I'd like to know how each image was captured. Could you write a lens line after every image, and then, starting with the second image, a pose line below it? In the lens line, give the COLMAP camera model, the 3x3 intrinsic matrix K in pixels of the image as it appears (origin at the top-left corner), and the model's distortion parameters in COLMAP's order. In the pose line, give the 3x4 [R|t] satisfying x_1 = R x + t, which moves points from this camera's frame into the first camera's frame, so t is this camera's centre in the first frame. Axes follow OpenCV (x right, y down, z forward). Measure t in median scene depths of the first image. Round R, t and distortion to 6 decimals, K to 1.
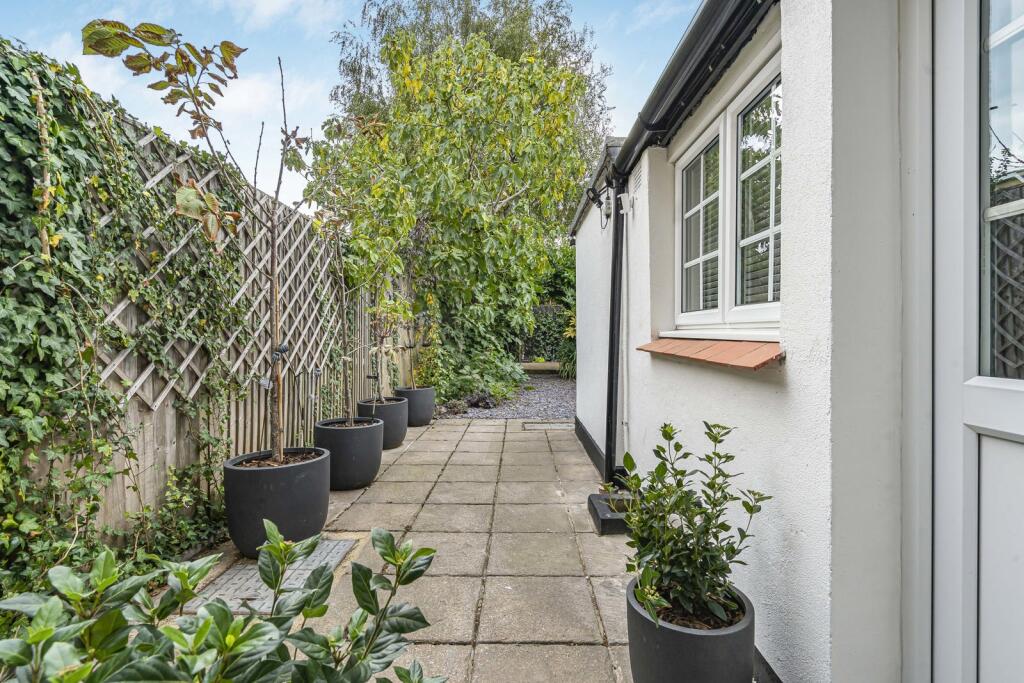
lens RADIAL K [[462.2, 0, 512.3], [0, 462.2, 334.2], [0, 0, 1]] dist [-0.004637, -0.000343]
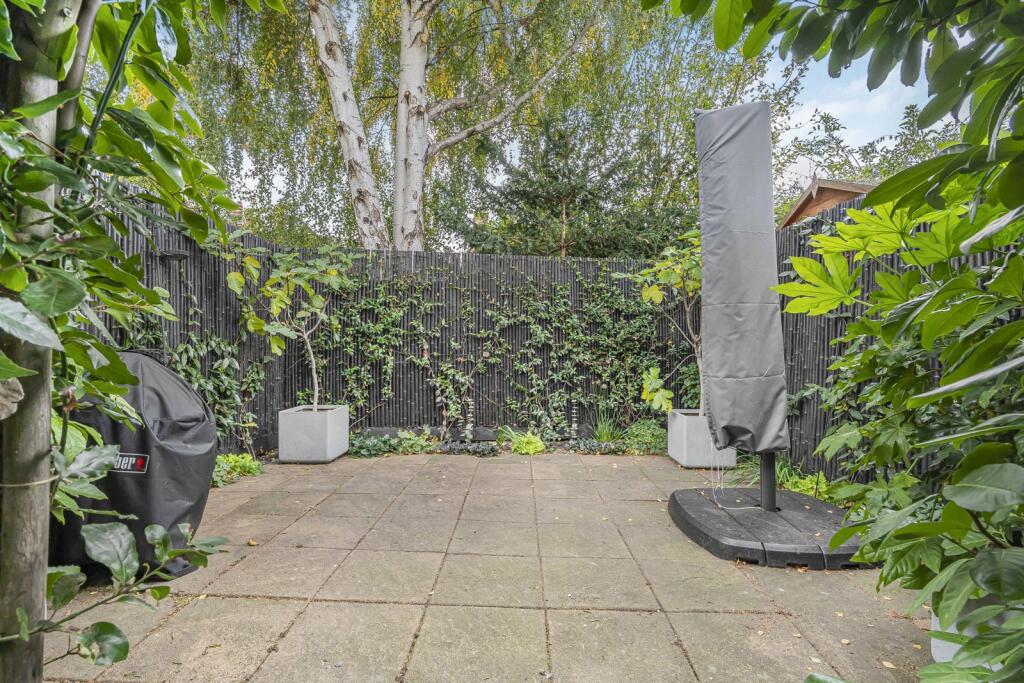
lens RADIAL K [[462.2, 0, 512.8], [0, 462.2, 341.0], [0, 0, 1]] dist [-0.004637, -0.000343]
pose [[0.998109, -0.000873, -0.061461, 0.067950], [0.001027, 0.999996, 0.002472, -0.008188], [0.061458, -0.002530, 0.998106, 0.697034]]
